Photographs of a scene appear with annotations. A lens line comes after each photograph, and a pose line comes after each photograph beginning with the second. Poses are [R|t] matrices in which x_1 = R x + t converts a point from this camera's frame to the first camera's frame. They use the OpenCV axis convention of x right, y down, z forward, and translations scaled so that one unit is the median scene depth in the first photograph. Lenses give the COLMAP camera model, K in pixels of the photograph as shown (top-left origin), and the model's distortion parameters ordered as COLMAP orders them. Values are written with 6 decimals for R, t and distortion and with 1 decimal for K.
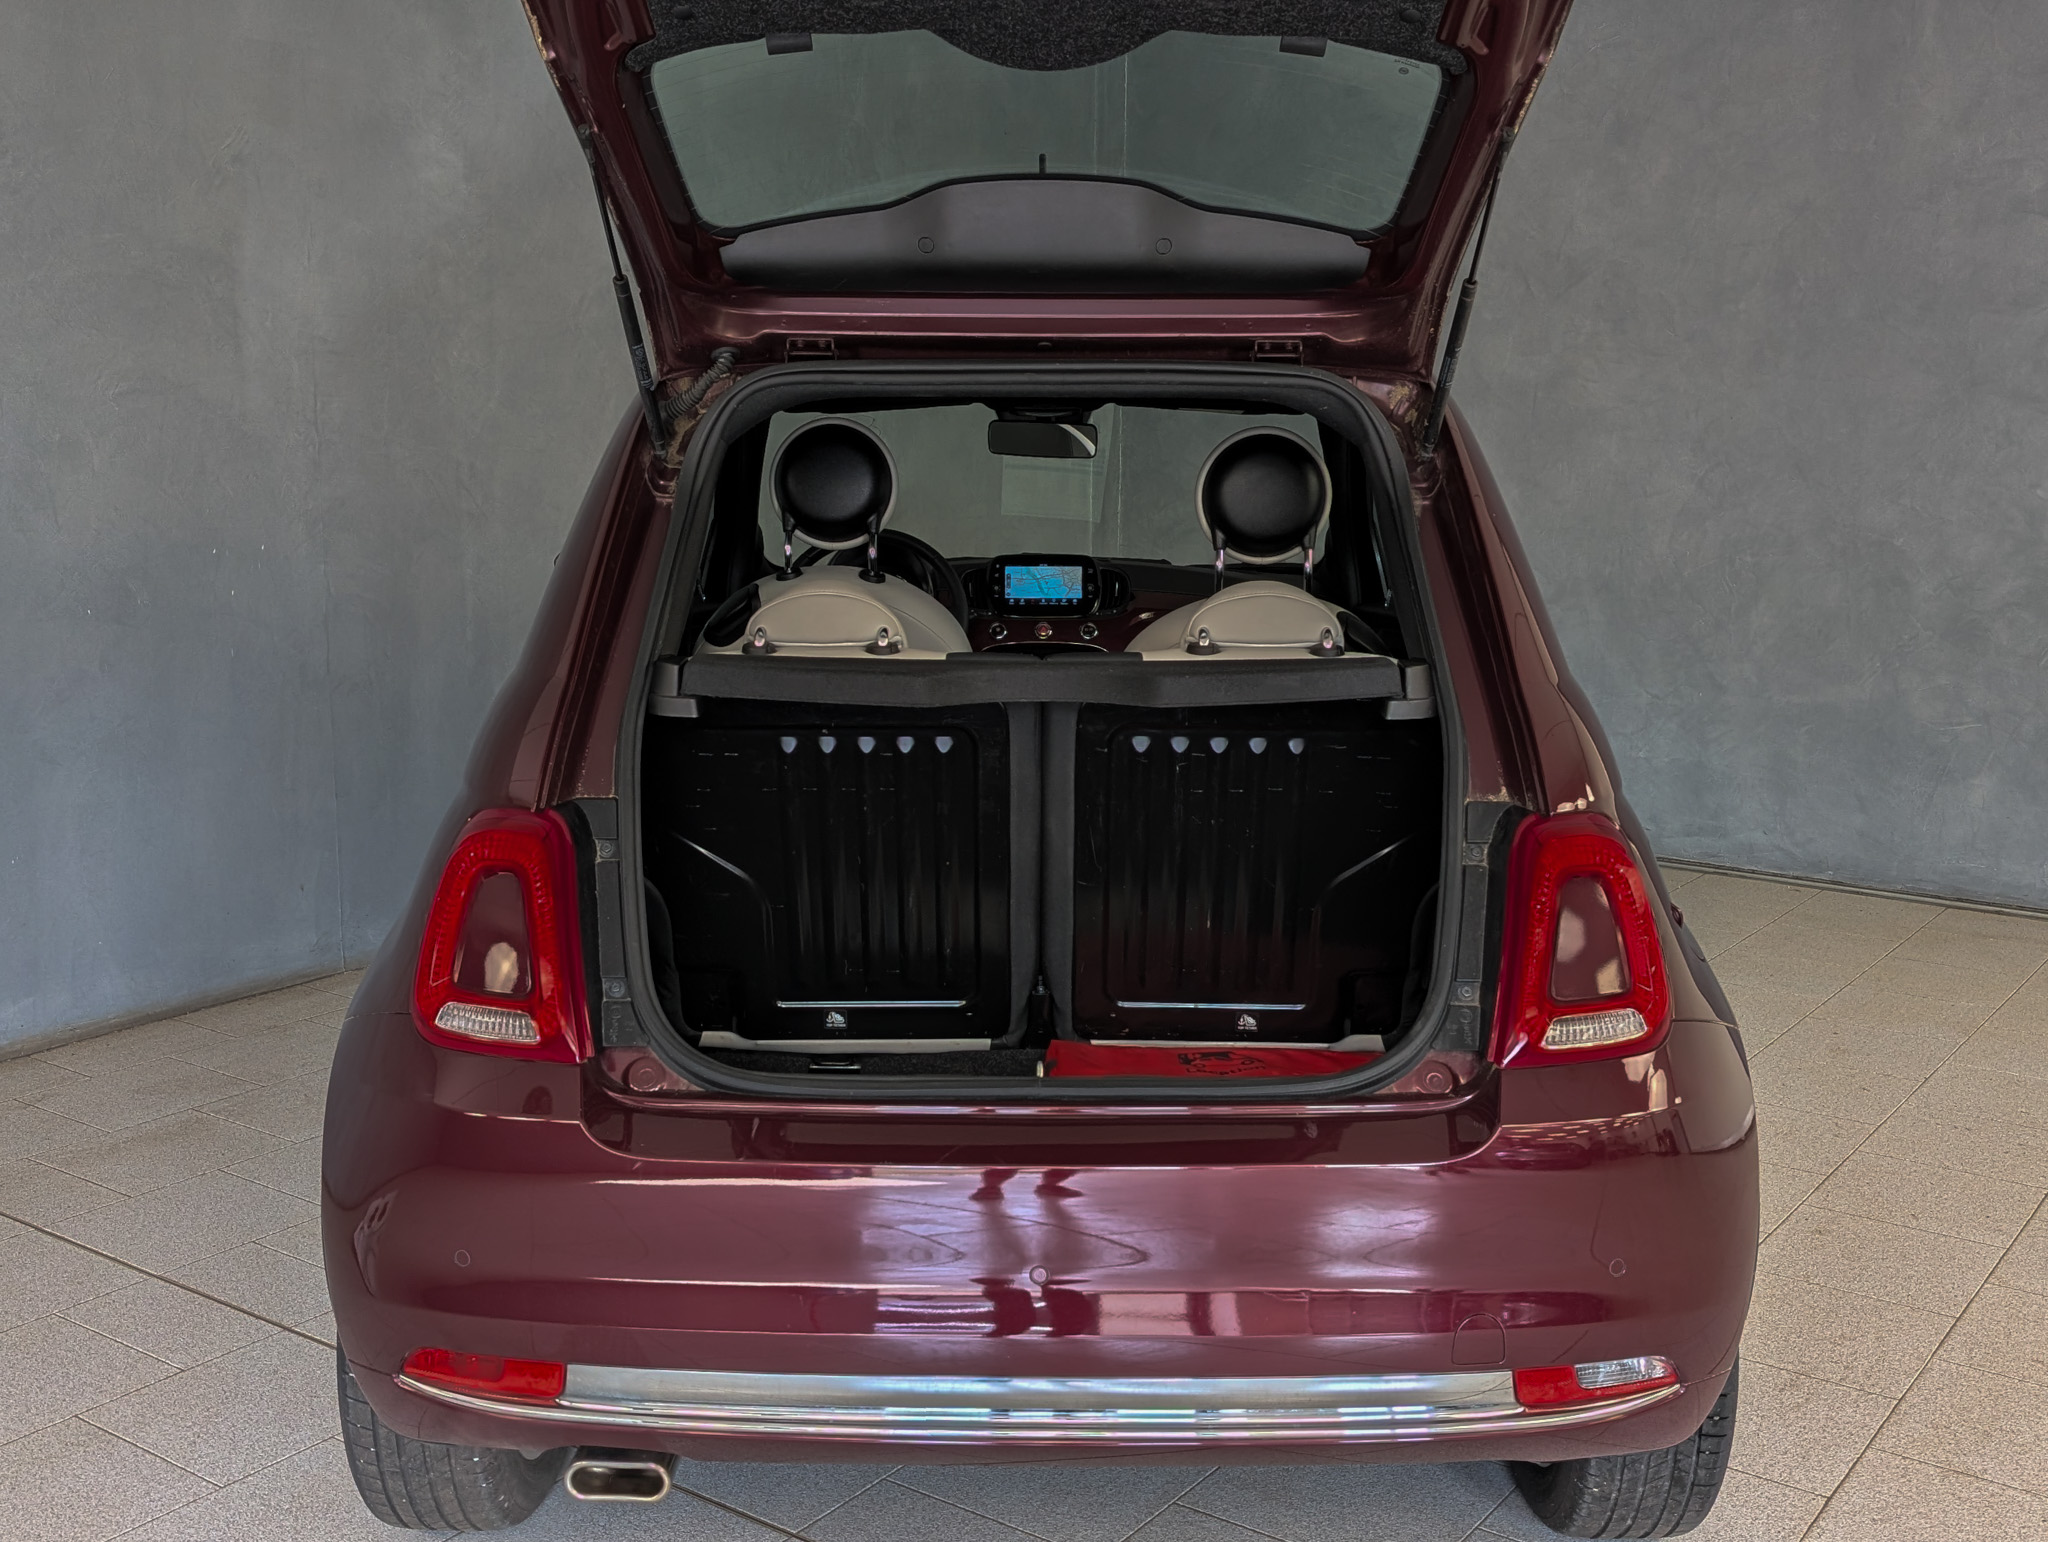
lens RADIAL K [[1351.9, 0, 1020.1], [0, 1351.9, 711.2], [0, 0, 1]] dist [0.009309, -0.004406]
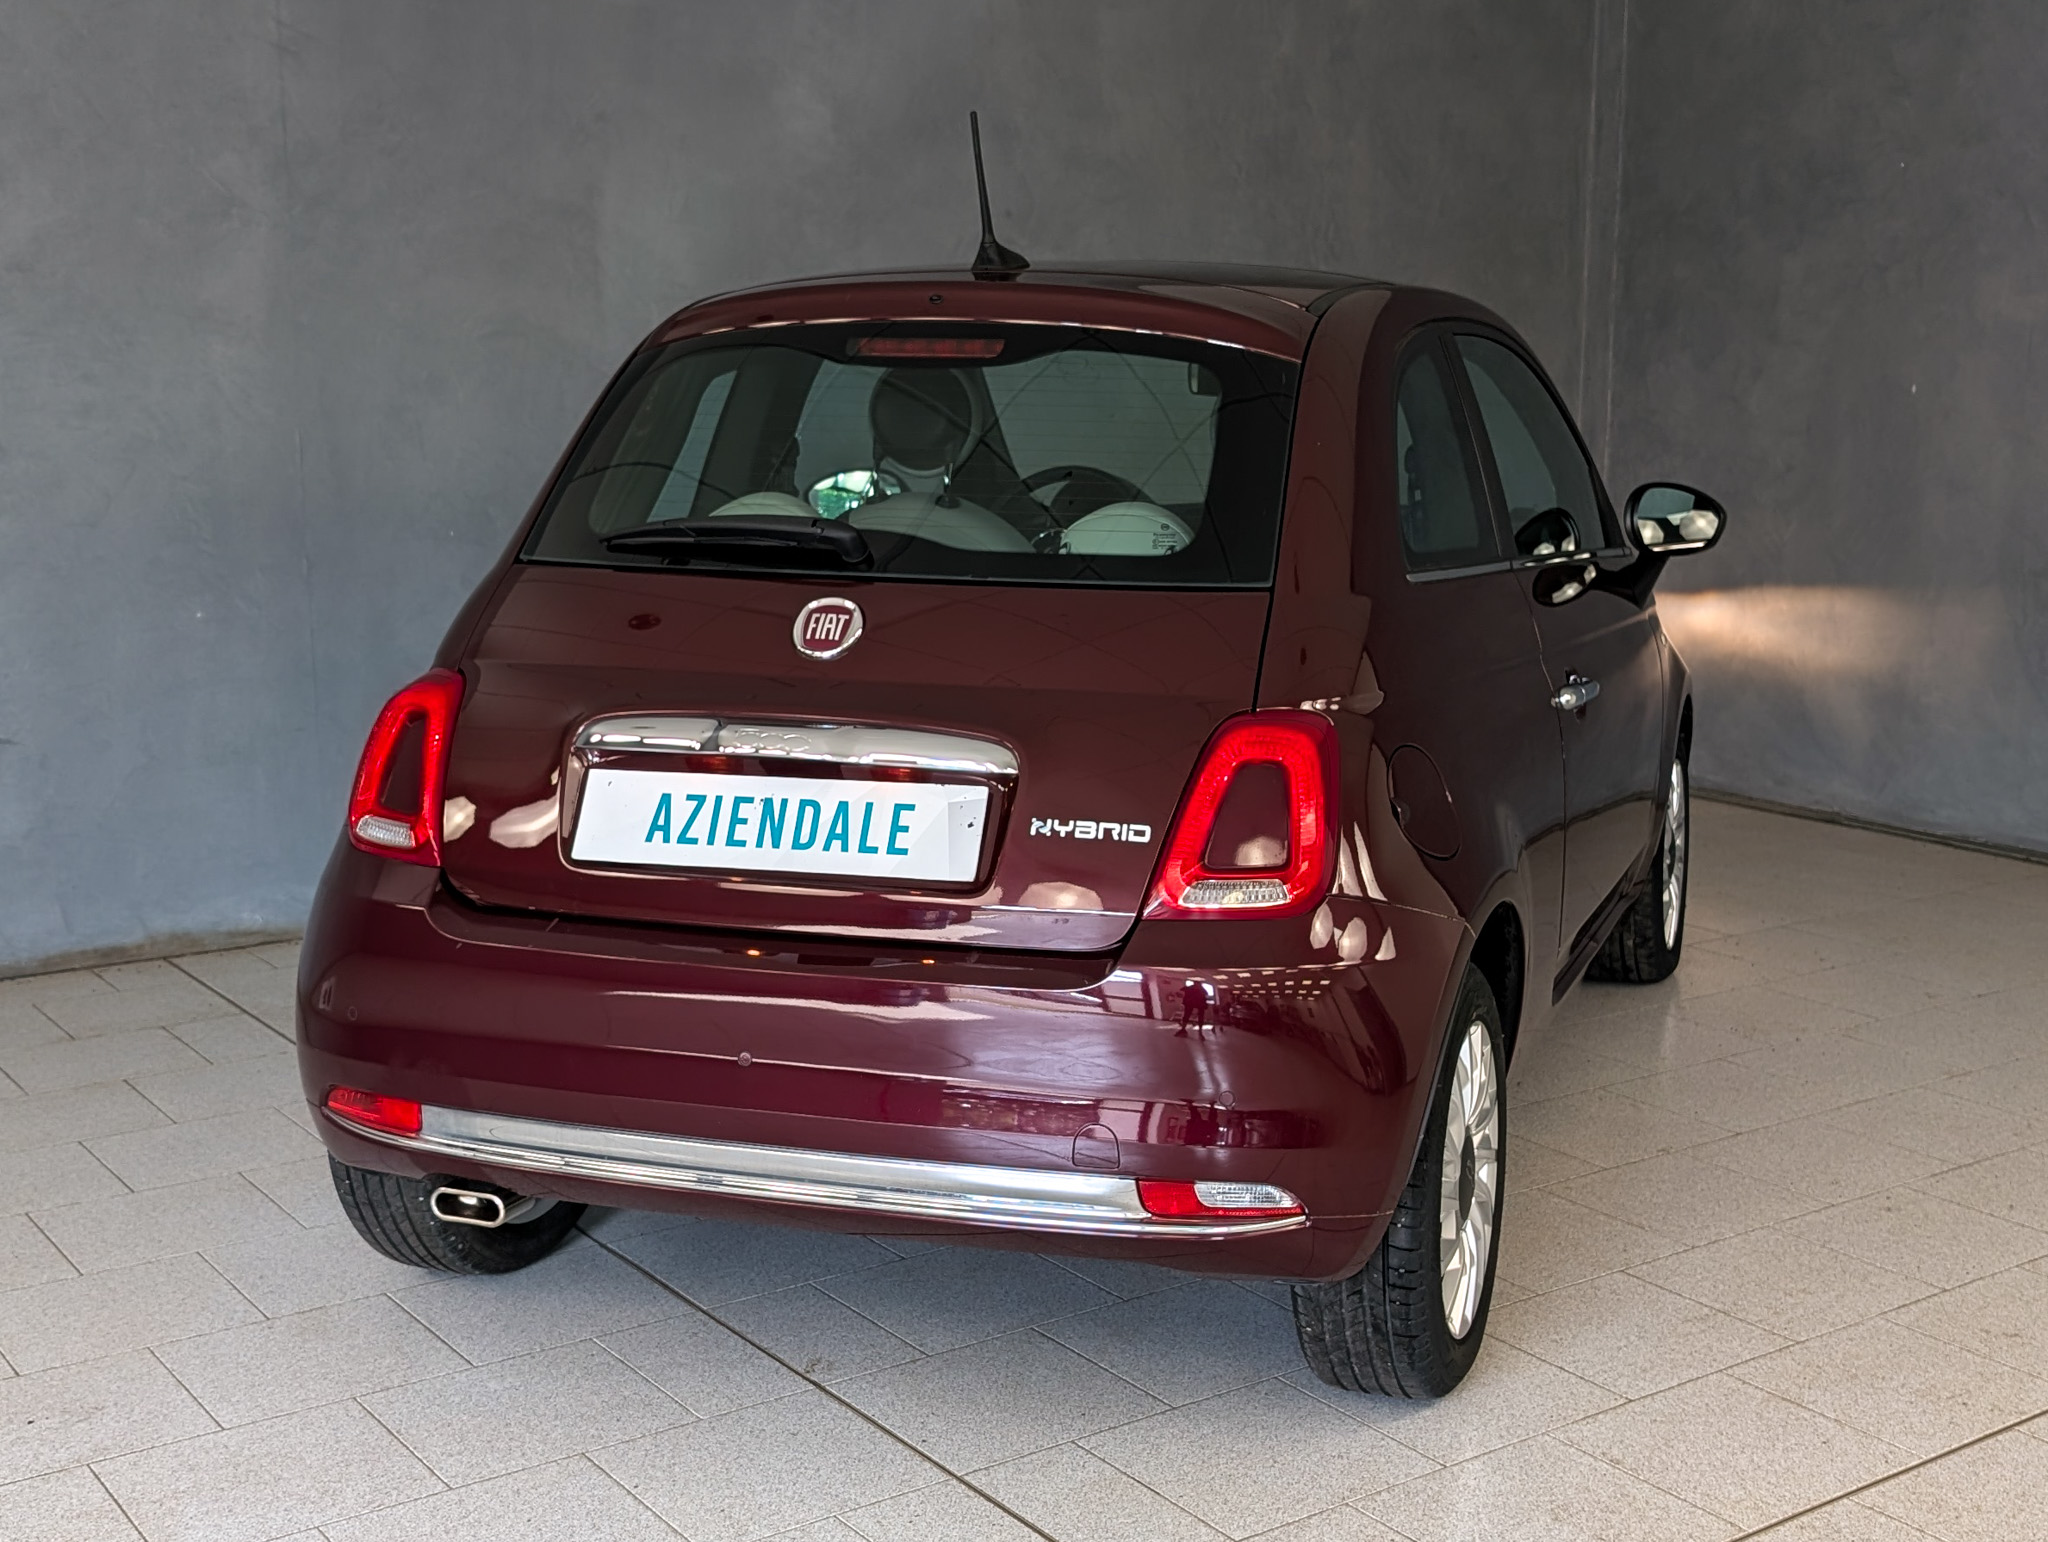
lens RADIAL K [[1491.0, 0, 1358.5], [0, 1491.0, 717.8], [0, 0, 1]] dist [0.011783, -0.000457]
pose [[0.982613, 0.045498, -0.180005, 0.234865], [-0.042622, 0.998895, 0.019817, 0.019091], [0.180707, -0.011800, 0.983466, -0.063082]]
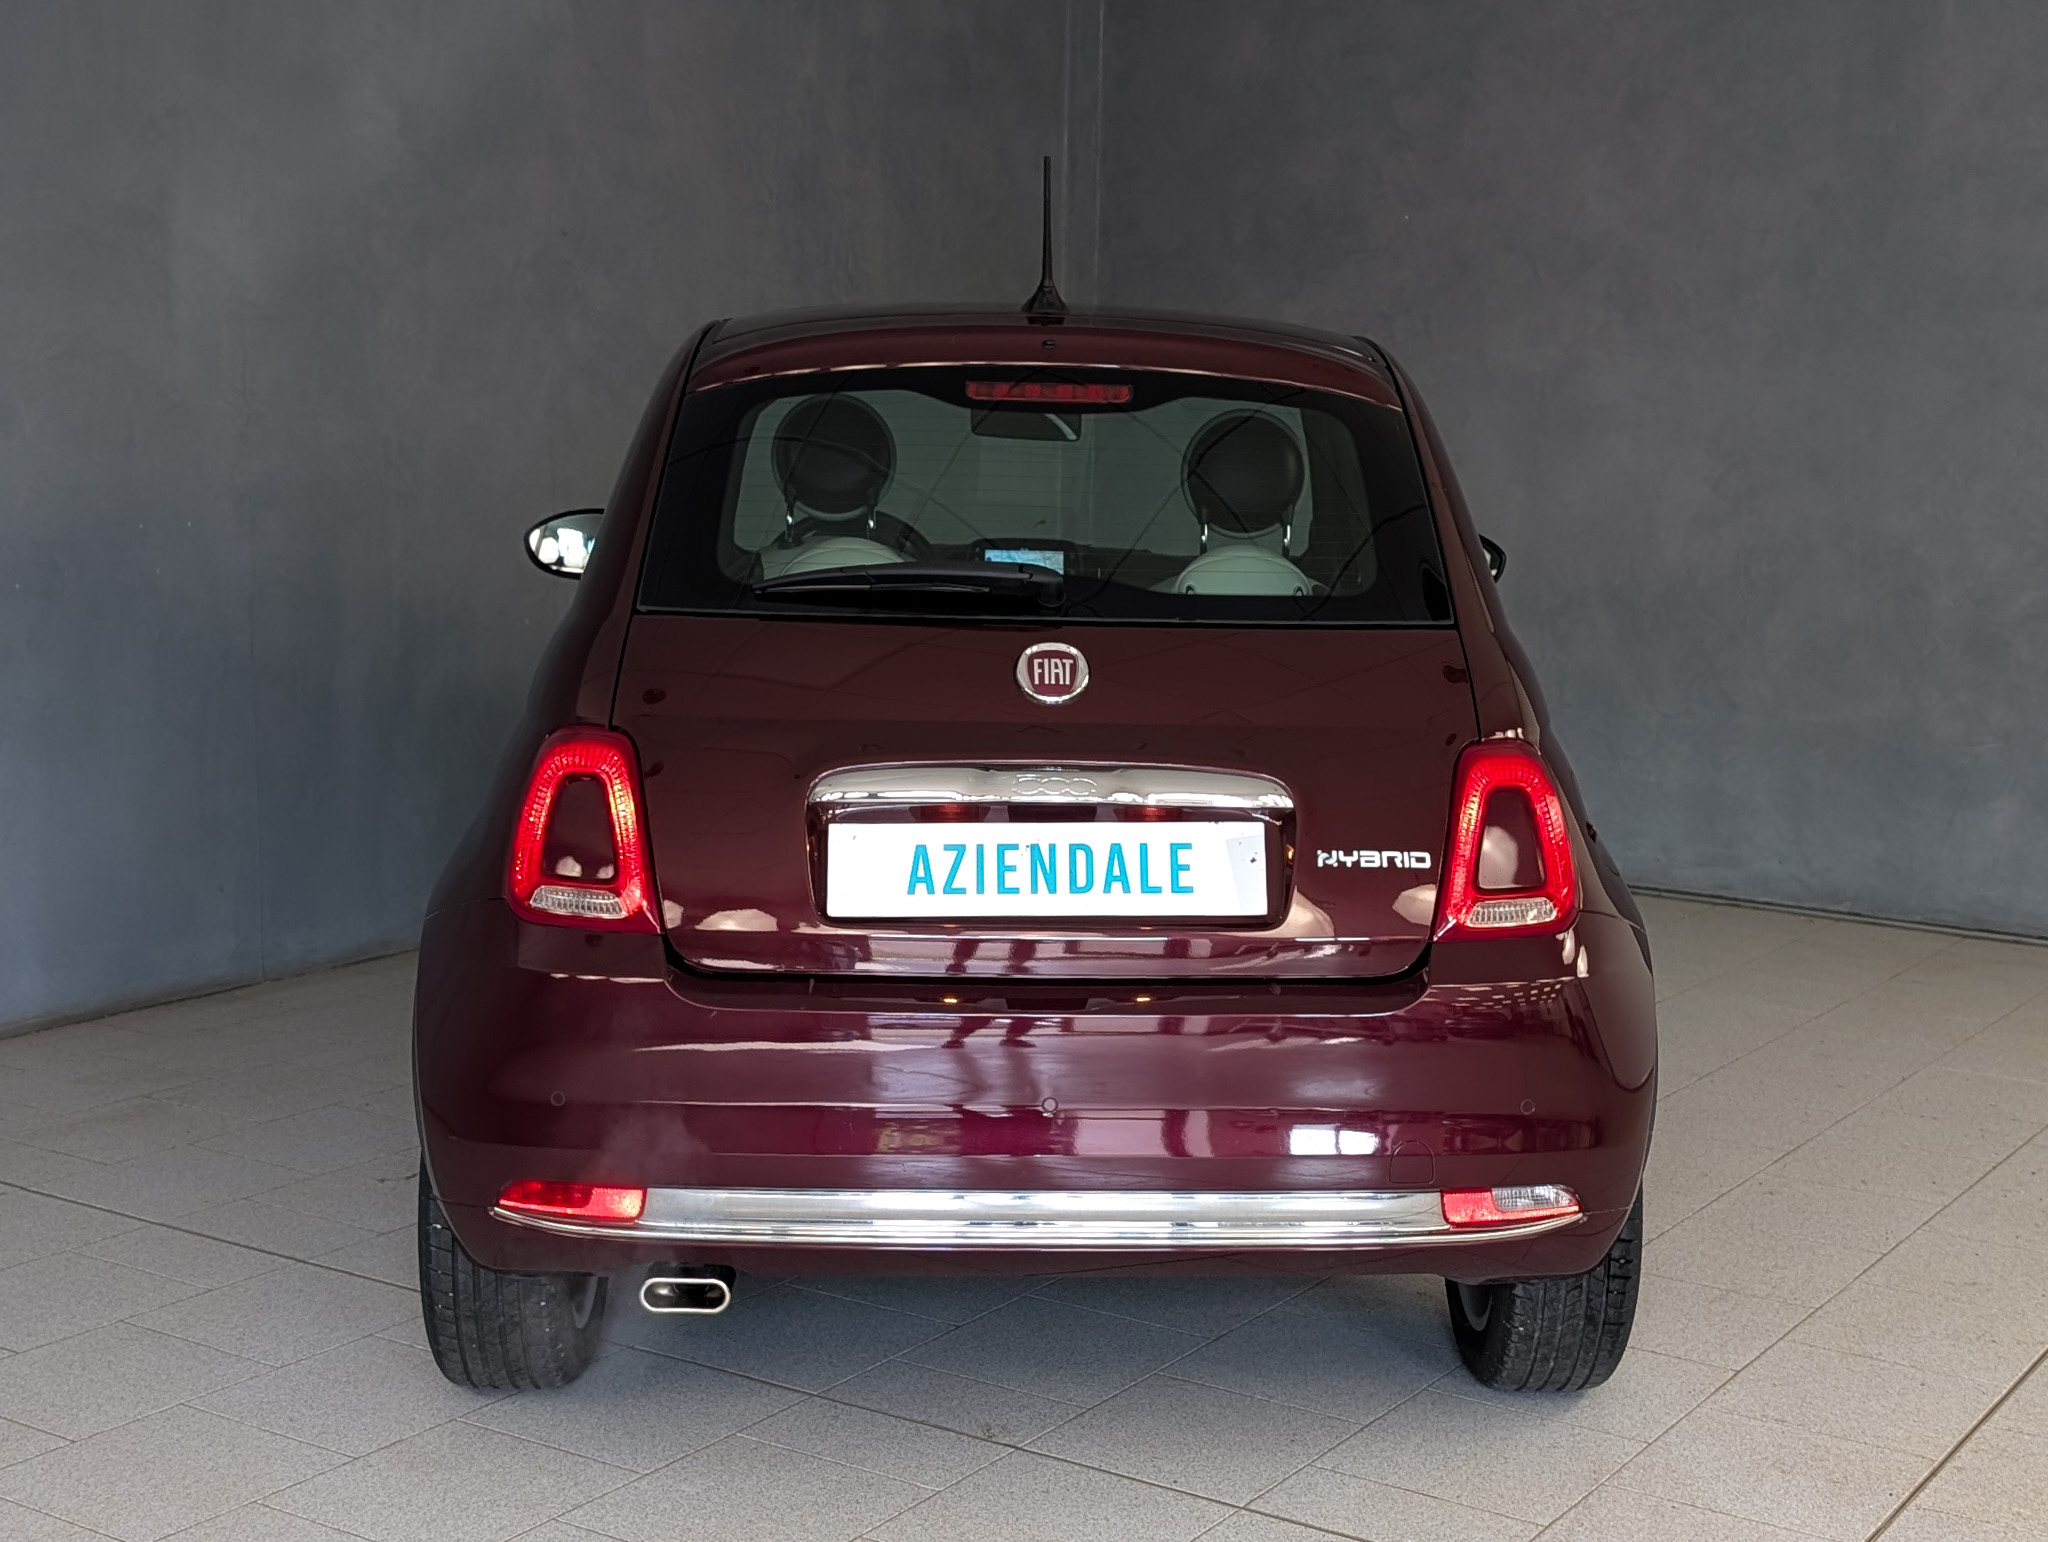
lens RADIAL K [[1585.1, 0, 1015.5], [0, 1585.1, 745.9], [0, 0, 1]] dist [0.040634, -0.046574]
pose [[0.999403, 0.010547, 0.032903, -0.019901], [-0.010406, 0.999936, -0.004474, 0.031442], [-0.032948, 0.004129, 0.999449, -0.123278]]
